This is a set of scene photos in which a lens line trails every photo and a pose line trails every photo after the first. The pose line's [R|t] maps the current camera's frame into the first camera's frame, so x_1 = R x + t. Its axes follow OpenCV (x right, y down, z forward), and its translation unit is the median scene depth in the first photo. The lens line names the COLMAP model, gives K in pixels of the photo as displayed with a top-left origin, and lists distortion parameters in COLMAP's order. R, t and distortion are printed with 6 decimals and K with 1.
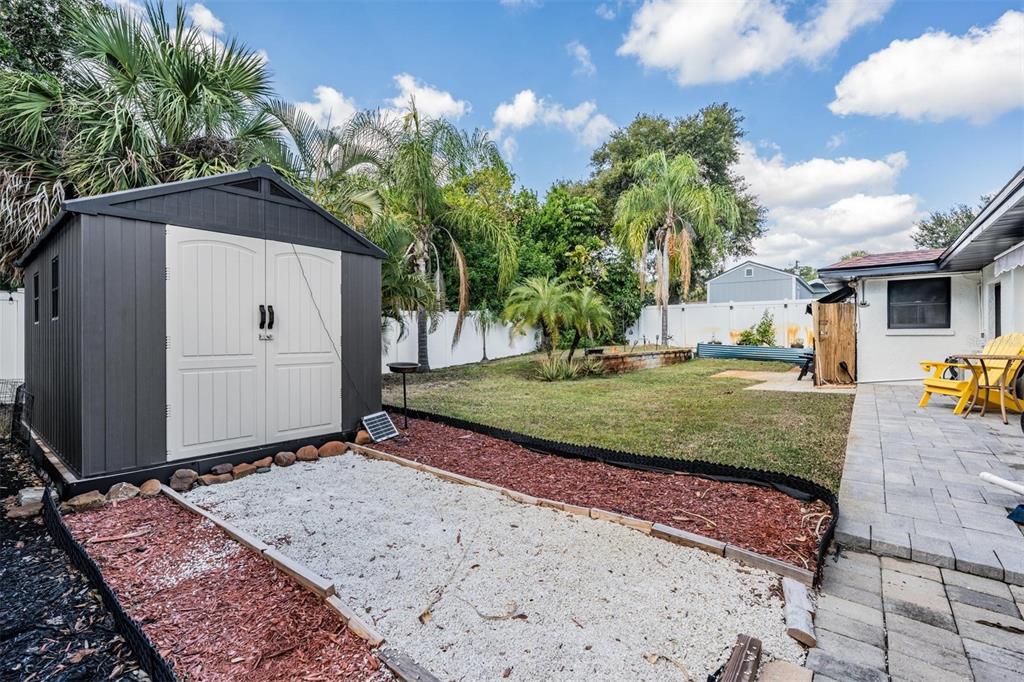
lens RADIAL K [[460.3, 0, 507.1], [0, 460.3, 329.1], [0, 0, 1]] dist [0.042942, 0.000318]
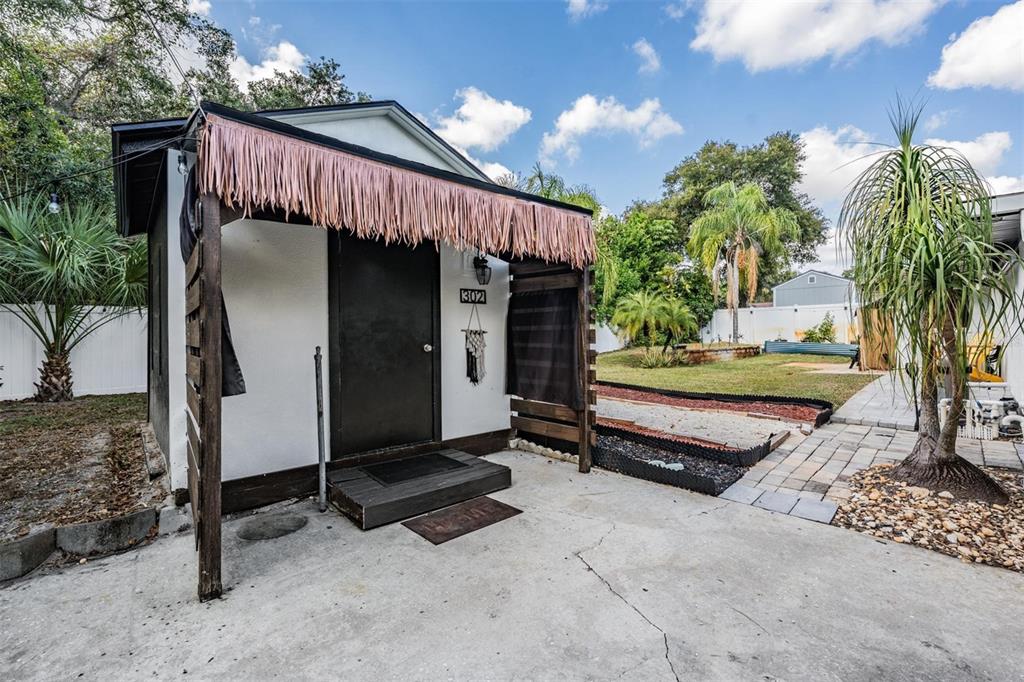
lens RADIAL K [[460.3, 0, 507.1], [0, 460.3, 329.1], [0, 0, 1]] dist [0.042942, 0.000318]
pose [[0.993523, -0.010441, -0.113150, -0.109042], [0.010167, 0.999944, -0.003001, -0.002692], [0.113175, 0.001831, 0.993573, -0.258841]]
